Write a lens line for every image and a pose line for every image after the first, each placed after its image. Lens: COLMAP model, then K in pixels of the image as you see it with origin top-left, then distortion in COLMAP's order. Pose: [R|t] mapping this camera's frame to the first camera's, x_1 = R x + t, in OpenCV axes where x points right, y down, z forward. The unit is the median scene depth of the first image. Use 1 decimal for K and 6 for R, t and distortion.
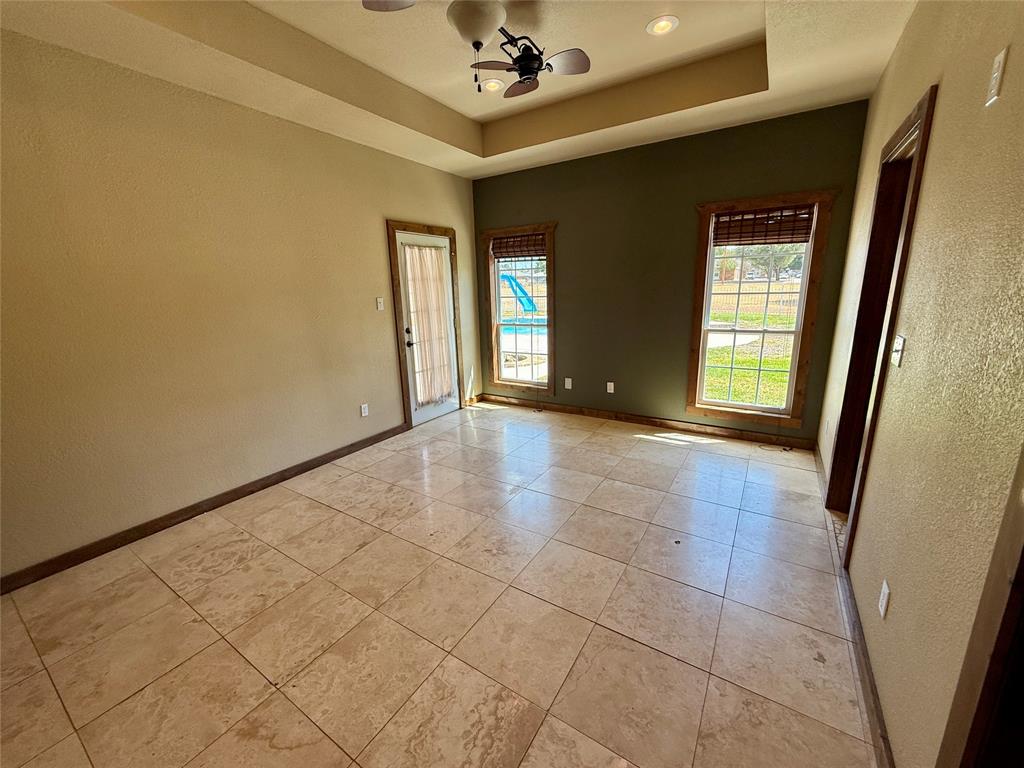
lens RADIAL K [[405.5, 0, 510.1], [0, 405.5, 383.6], [0, 0, 1]] dist [0.000380, 0.000005]
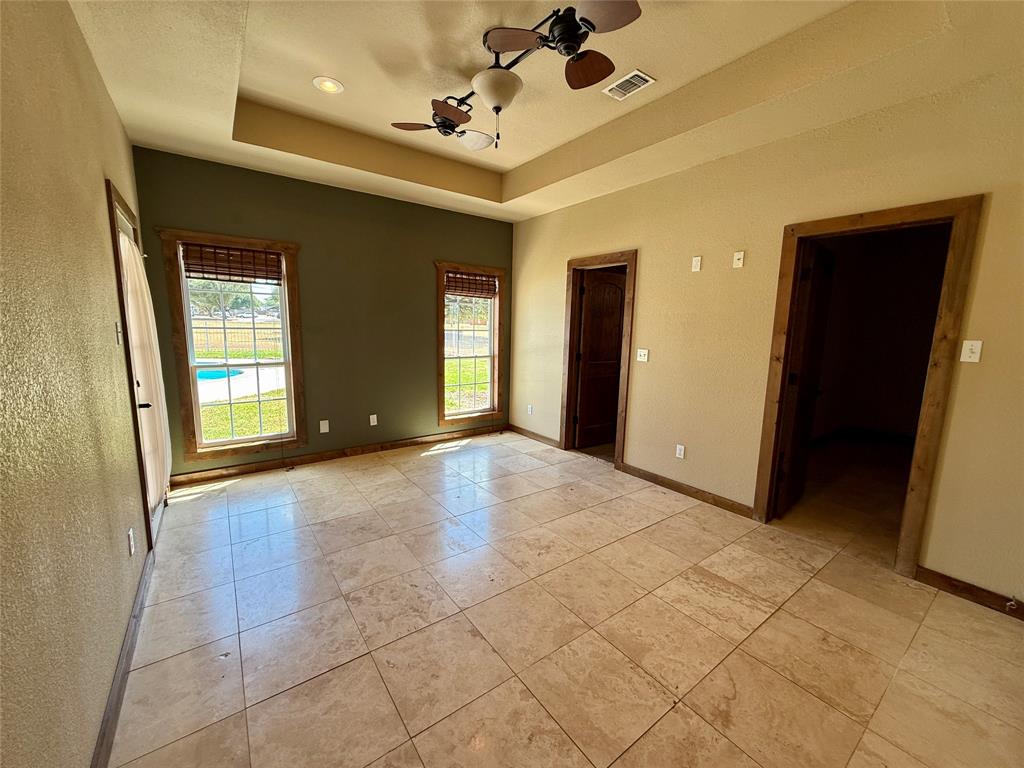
lens RADIAL K [[405.5, 0, 510.1], [0, 405.5, 383.6], [0, 0, 1]] dist [0.000380, 0.000005]
pose [[0.358805, -0.099467, 0.928098, -0.652546], [0.183646, 0.982394, 0.034288, -0.060245], [-0.915168, 0.158139, 0.370754, 0.361753]]
